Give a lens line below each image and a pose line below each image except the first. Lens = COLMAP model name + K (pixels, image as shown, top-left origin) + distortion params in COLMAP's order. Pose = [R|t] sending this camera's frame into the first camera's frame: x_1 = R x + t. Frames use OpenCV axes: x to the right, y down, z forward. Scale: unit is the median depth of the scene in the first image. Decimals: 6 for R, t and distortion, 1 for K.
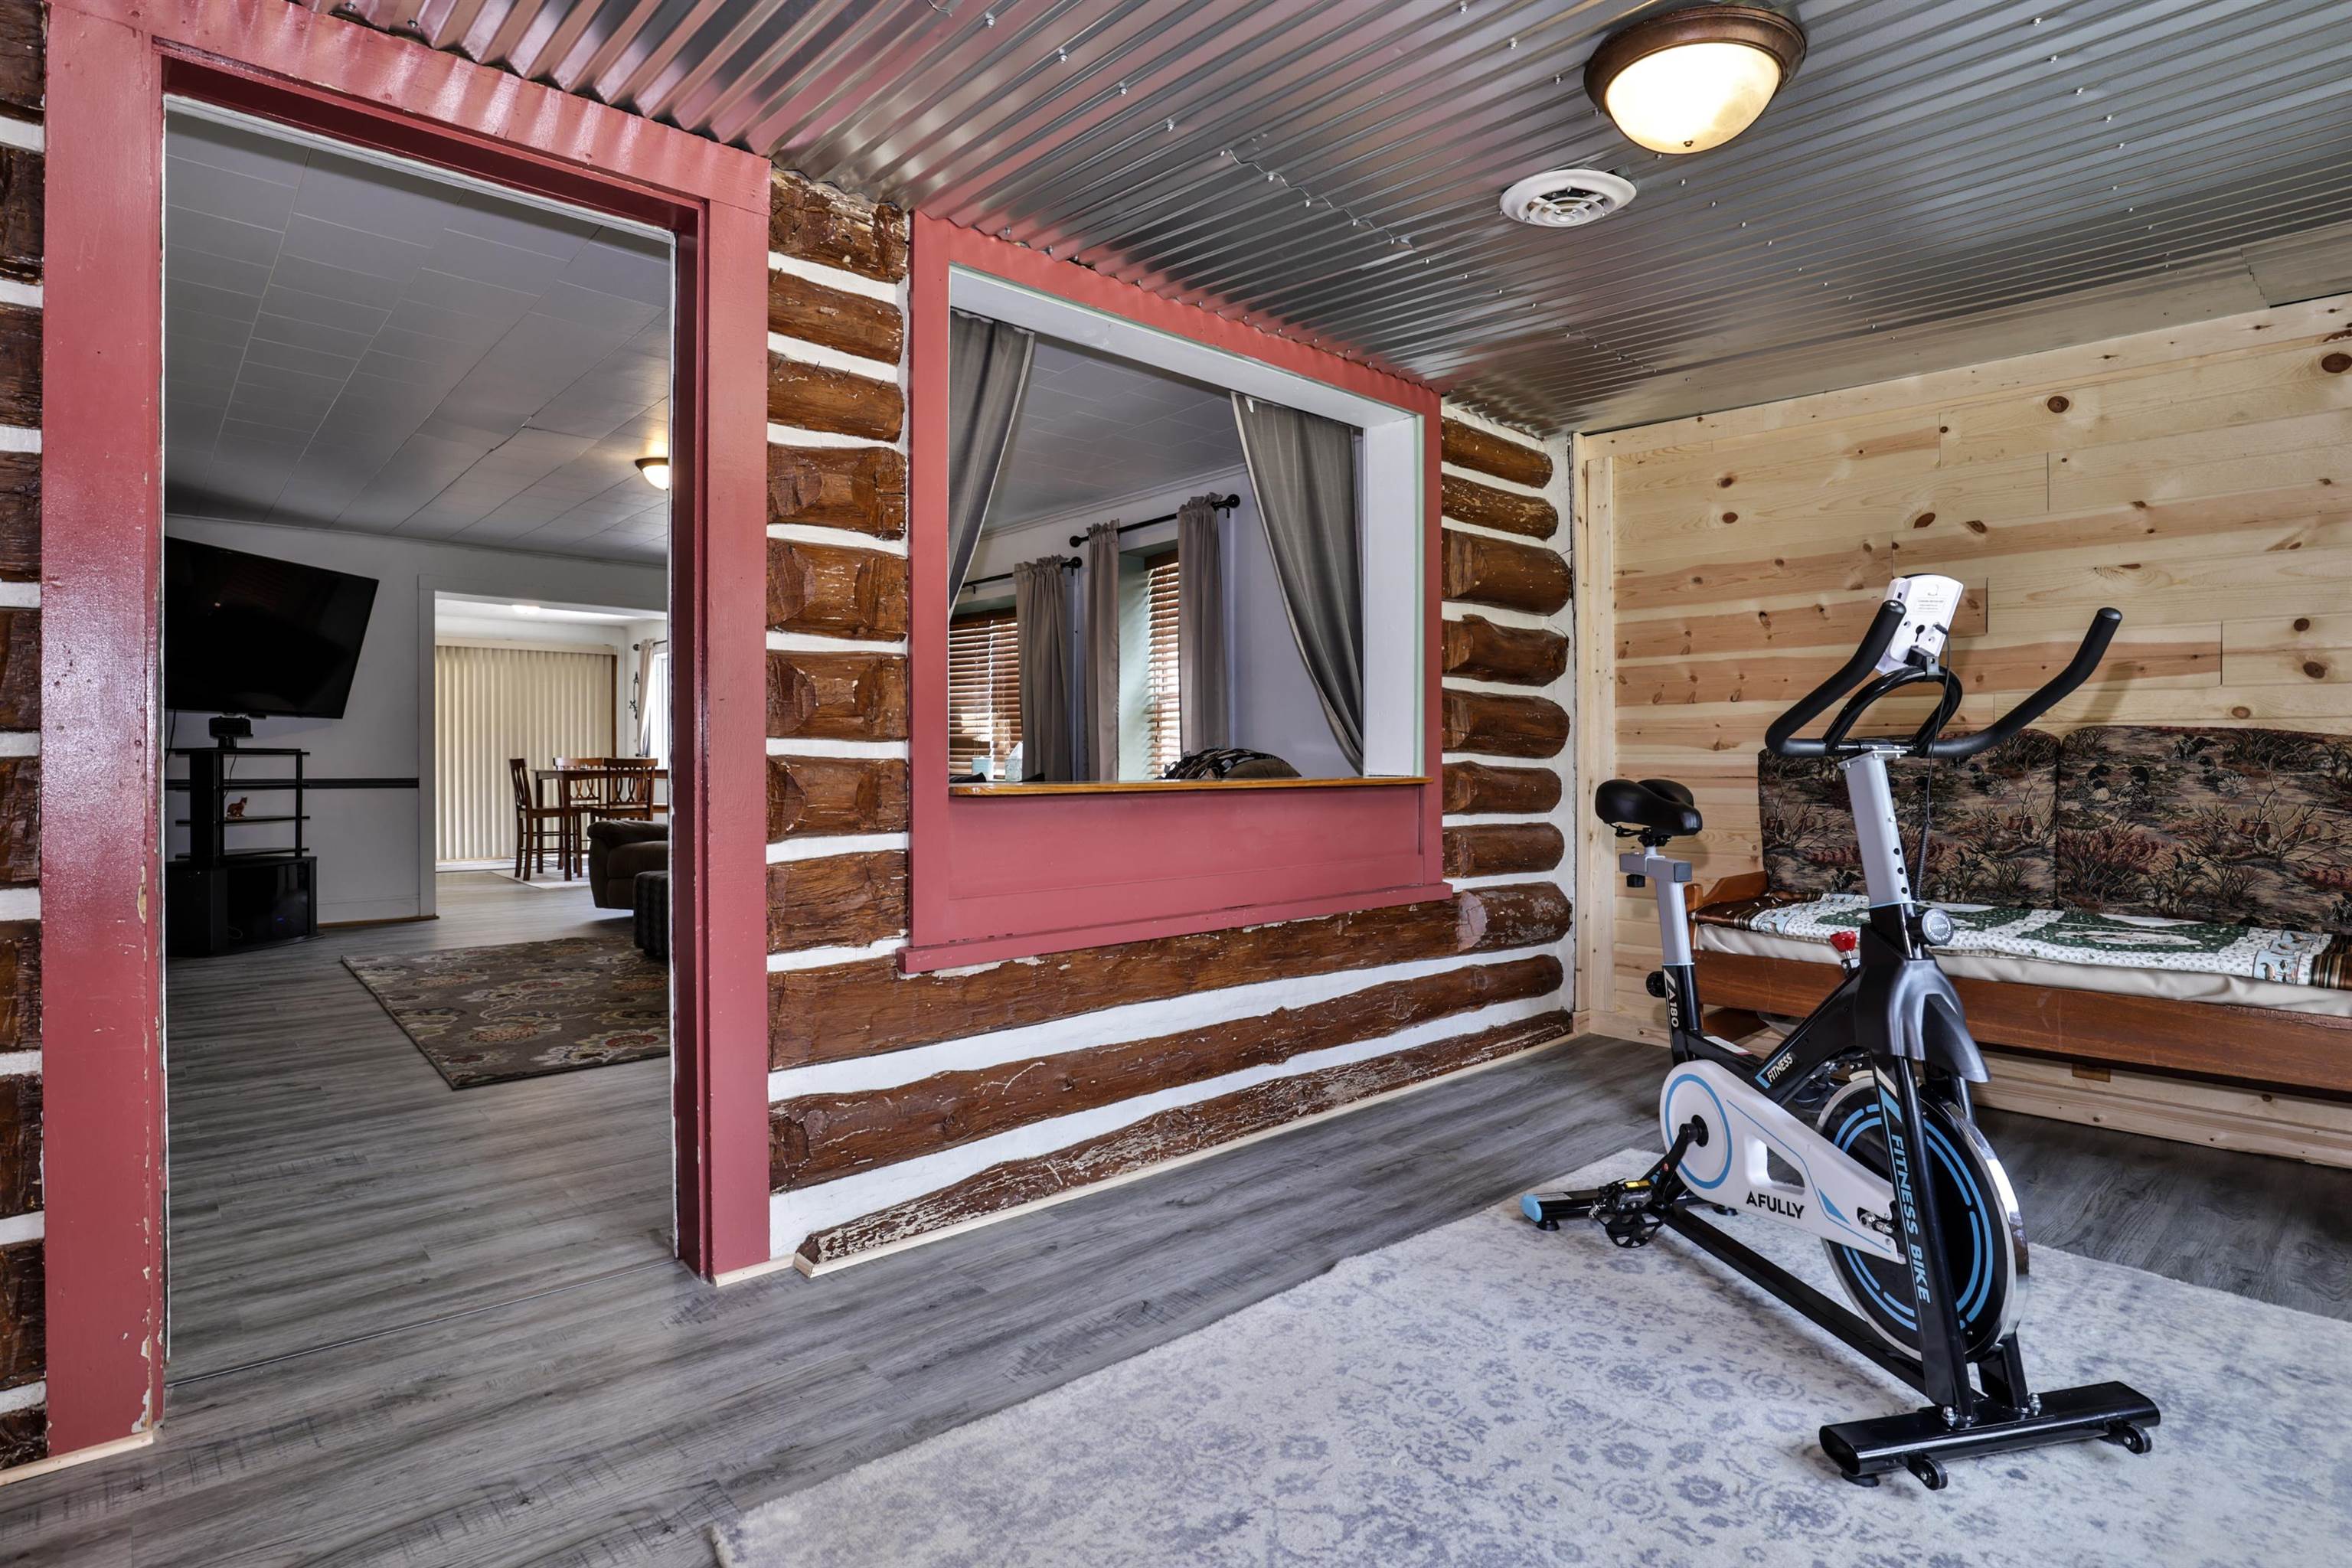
lens RADIAL K [[1254.4, 0, 1219.6], [0, 1254.4, 755.0], [0, 0, 1]] dist [-0.027209, 0.000432]
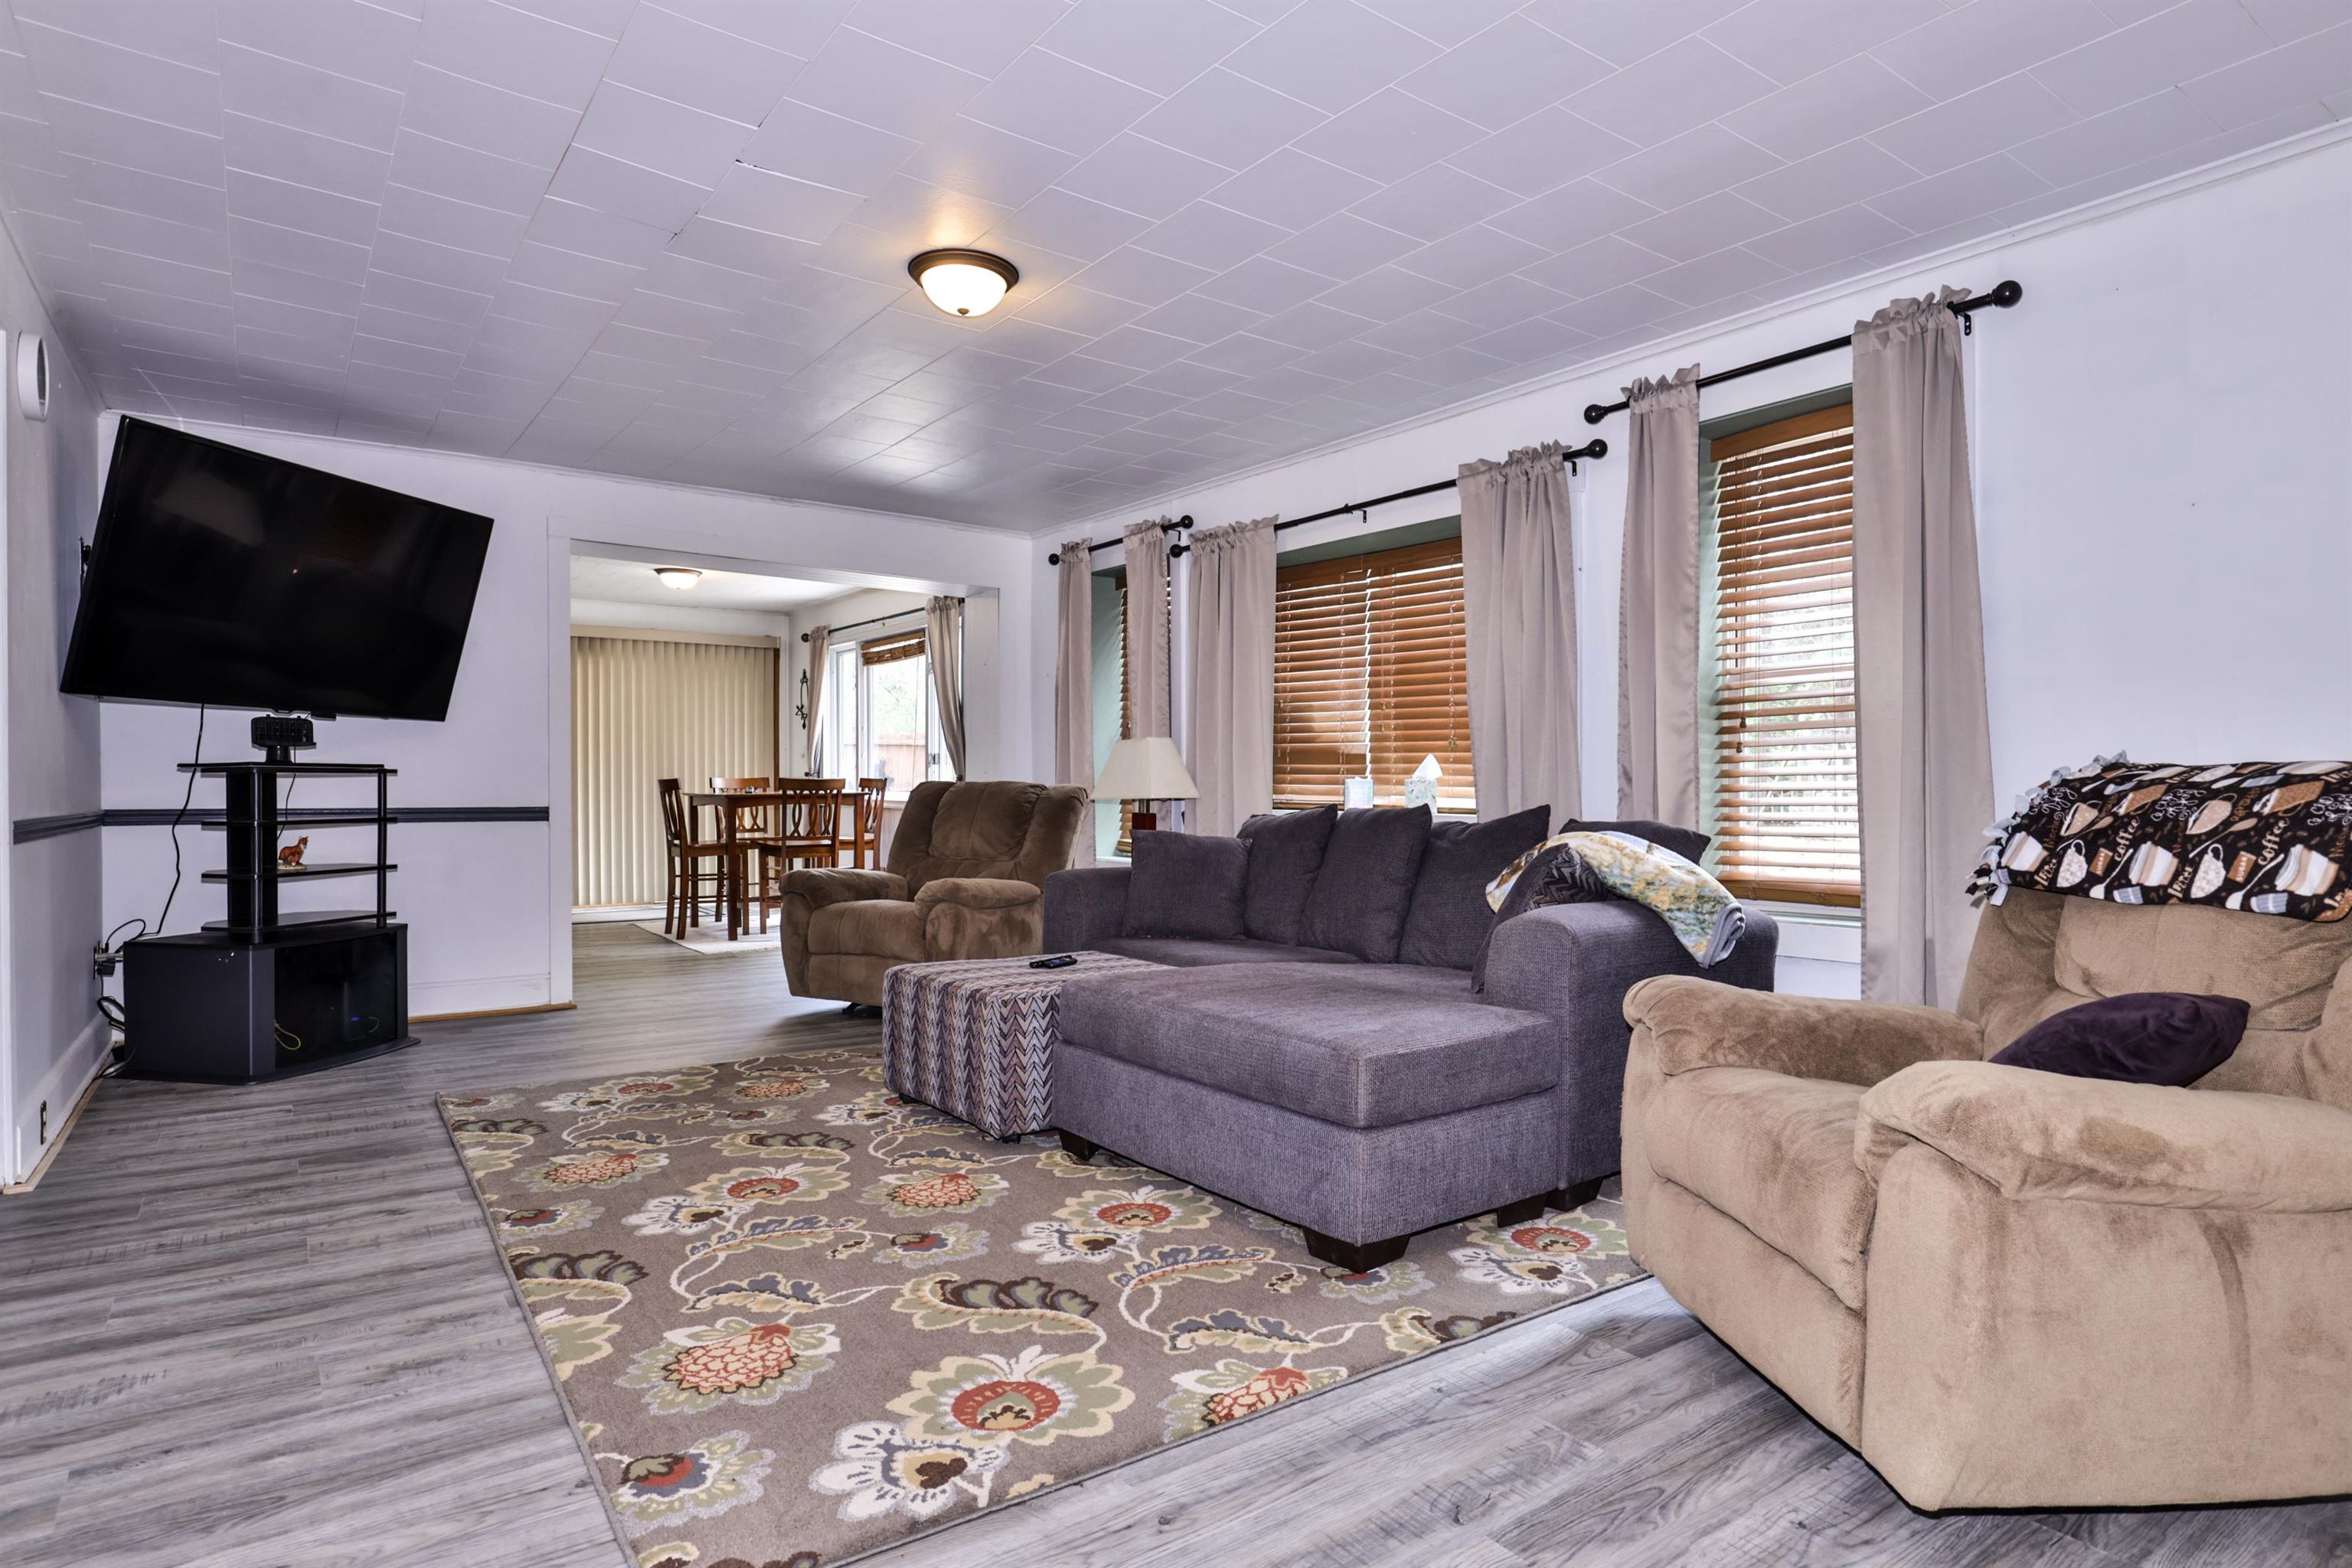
lens RADIAL K [[1321.3, 0, 1176.0], [0, 1321.3, 784.0], [0, 0, 1]] dist [-0.022608, 0.000068]
pose [[0.992457, 0.000888, -0.122591, -0.229674], [0.000002, 0.999974, 0.007262, 0.000425], [0.122594, -0.007207, 0.992431, 0.346593]]
